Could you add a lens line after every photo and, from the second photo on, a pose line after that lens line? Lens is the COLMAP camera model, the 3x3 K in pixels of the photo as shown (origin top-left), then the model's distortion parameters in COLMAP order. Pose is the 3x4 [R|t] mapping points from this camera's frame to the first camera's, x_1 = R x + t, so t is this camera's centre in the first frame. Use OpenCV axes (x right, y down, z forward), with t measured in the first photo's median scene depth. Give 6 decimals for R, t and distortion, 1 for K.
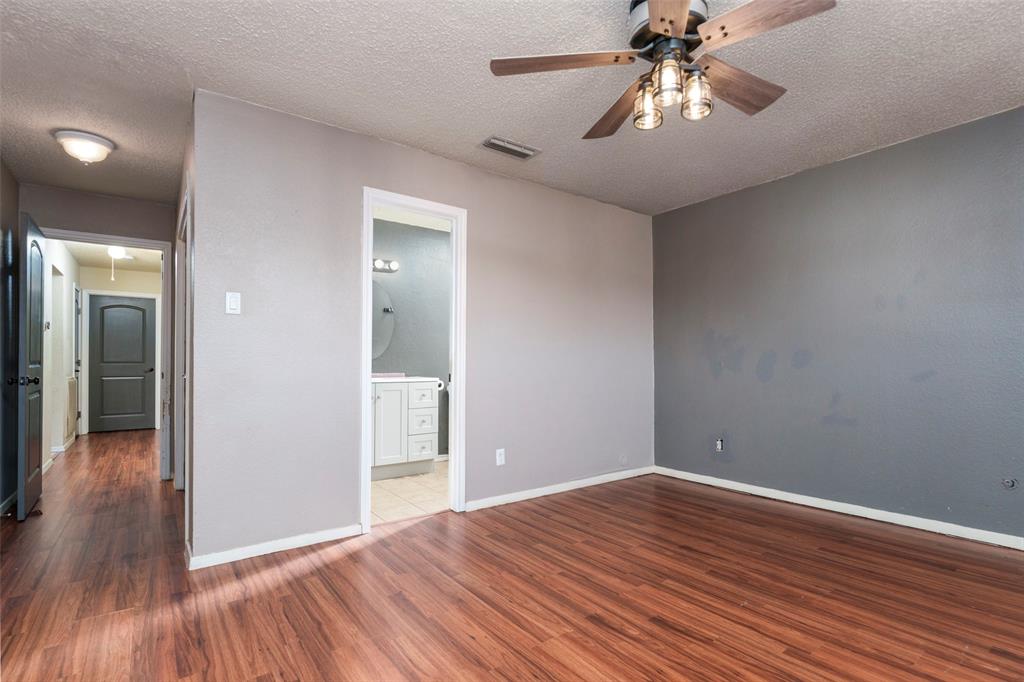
lens RADIAL K [[496.7, 0, 512.0], [0, 496.7, 341.0], [0, 0, 1]] dist [0.000464, 0.000153]
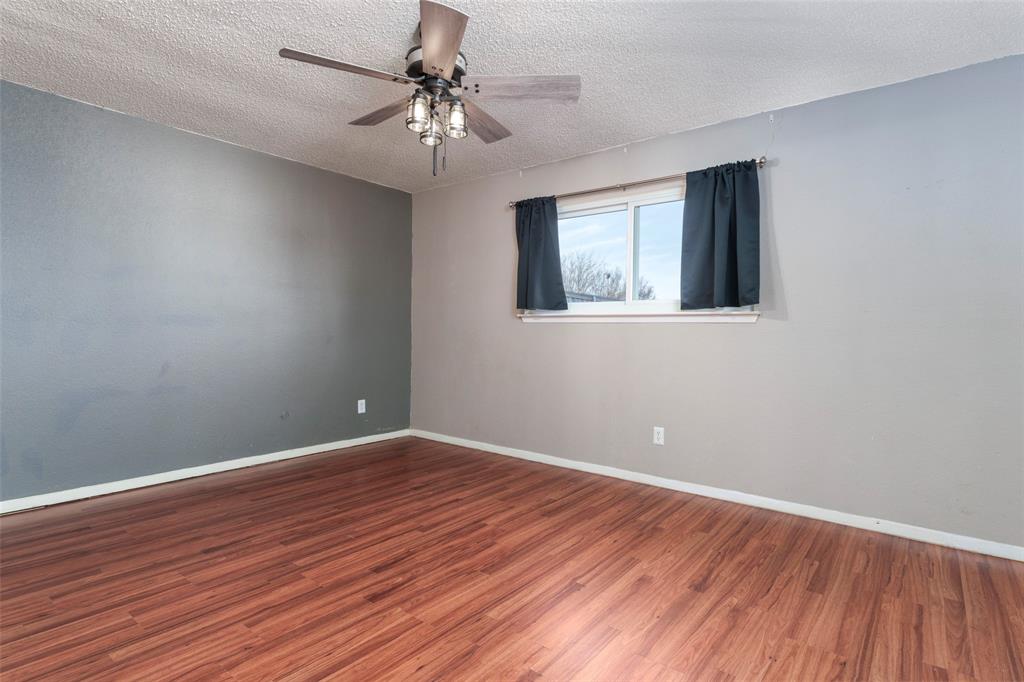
lens RADIAL K [[496.7, 0, 512.0], [0, 496.7, 341.0], [0, 0, 1]] dist [0.000464, 0.000153]
pose [[-0.244233, -0.013932, 0.969616, -0.731503], [-0.057626, 0.998338, -0.000170, 0.021447], [-0.968003, -0.055917, -0.244630, 0.848749]]
